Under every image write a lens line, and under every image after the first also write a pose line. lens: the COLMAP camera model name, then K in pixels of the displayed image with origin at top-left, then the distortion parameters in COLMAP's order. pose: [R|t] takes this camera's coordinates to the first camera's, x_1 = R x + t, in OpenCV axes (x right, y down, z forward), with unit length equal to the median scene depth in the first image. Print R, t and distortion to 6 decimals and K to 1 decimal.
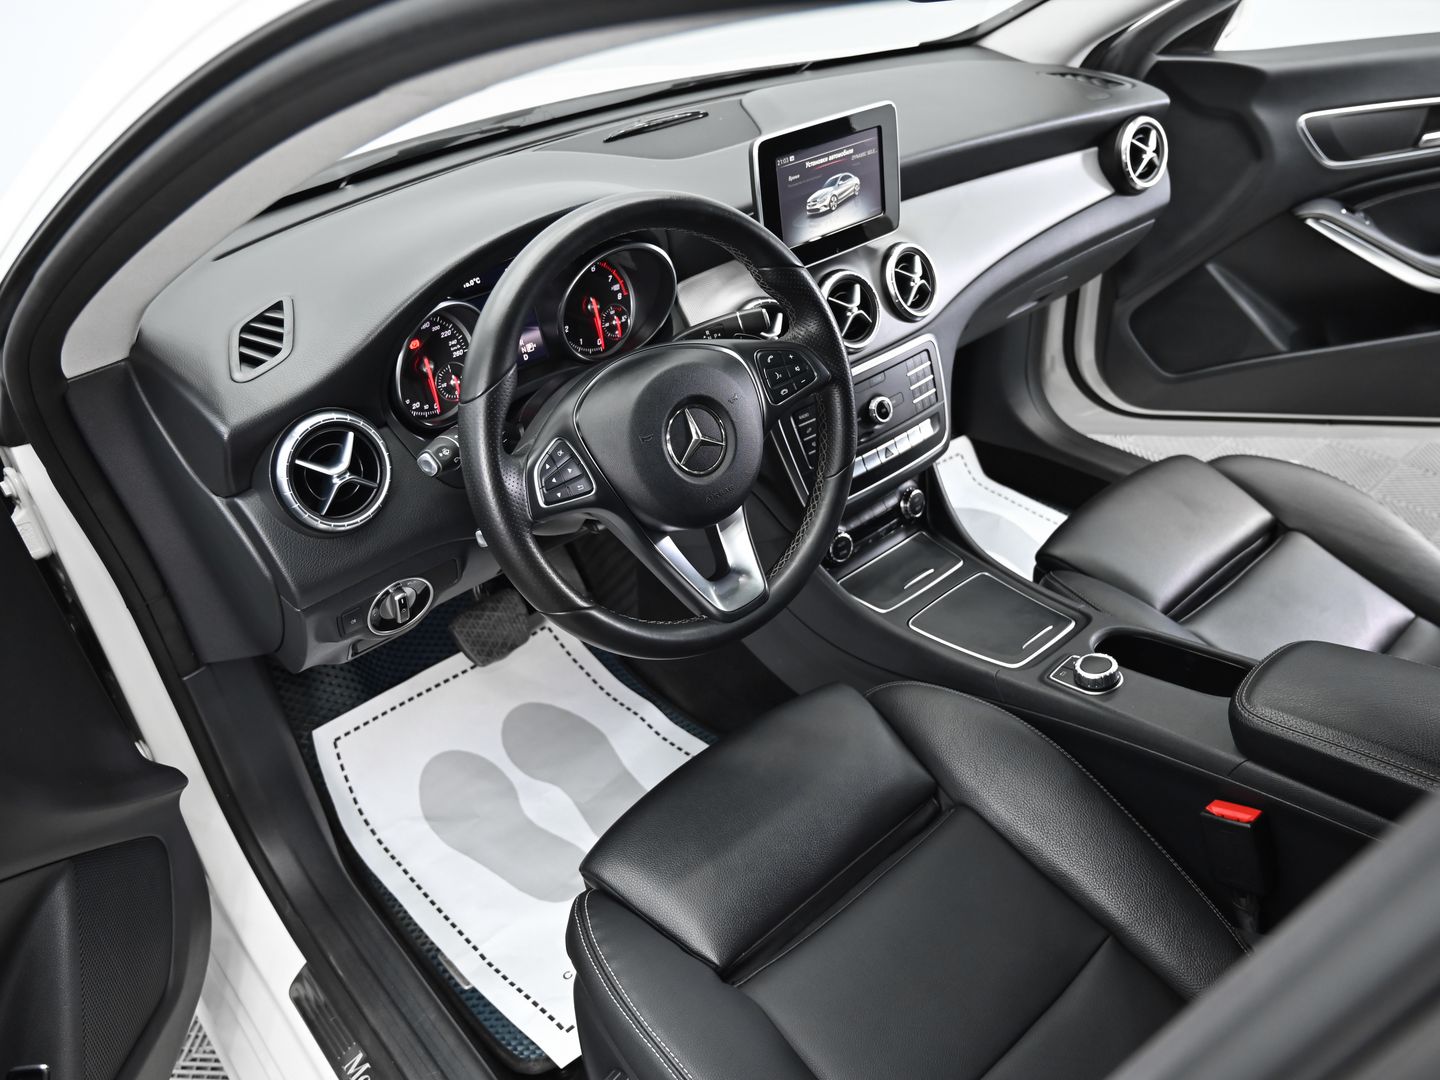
lens RADIAL K [[1085.5, 0, 724.7], [0, 1085.5, 535.5], [0, 0, 1]] dist [-0.008666, 0.001531]
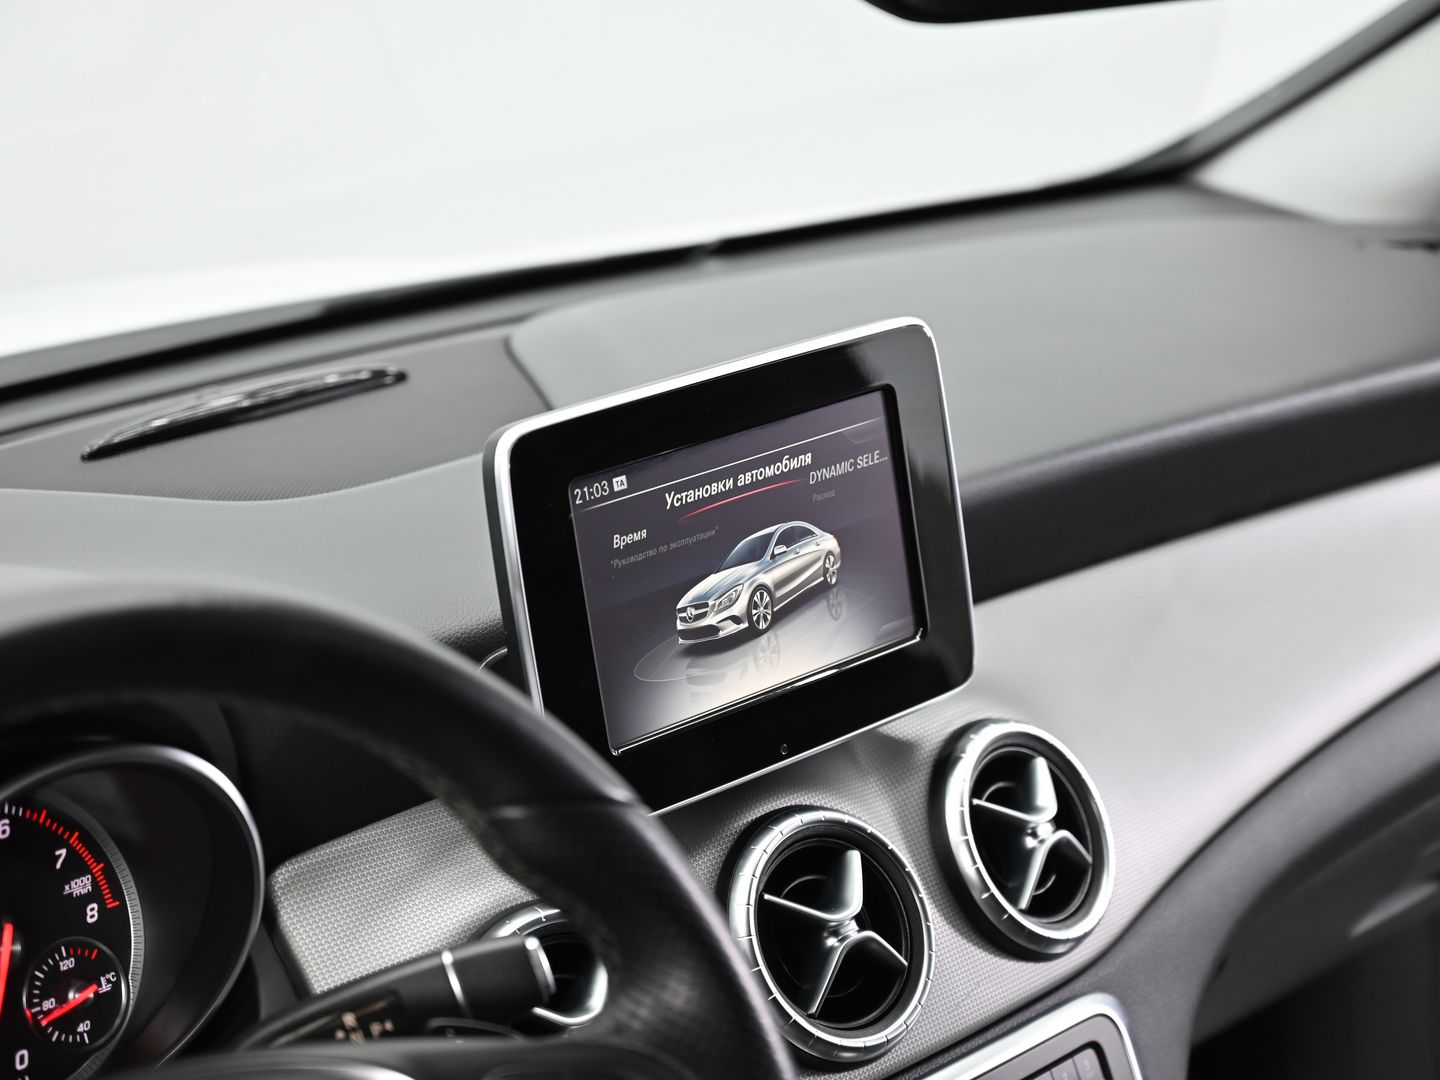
lens RADIAL K [[3095.9, 0, 719.8], [0, 3095.9, 540.9], [0, 0, 1]] dist [-0.004427, 0.000000]
pose [[0.998982, -0.030631, 0.033110, 0.057053], [0.039694, 0.945638, -0.322789, -0.024790], [-0.021422, 0.323775, 0.945892, 0.108490]]
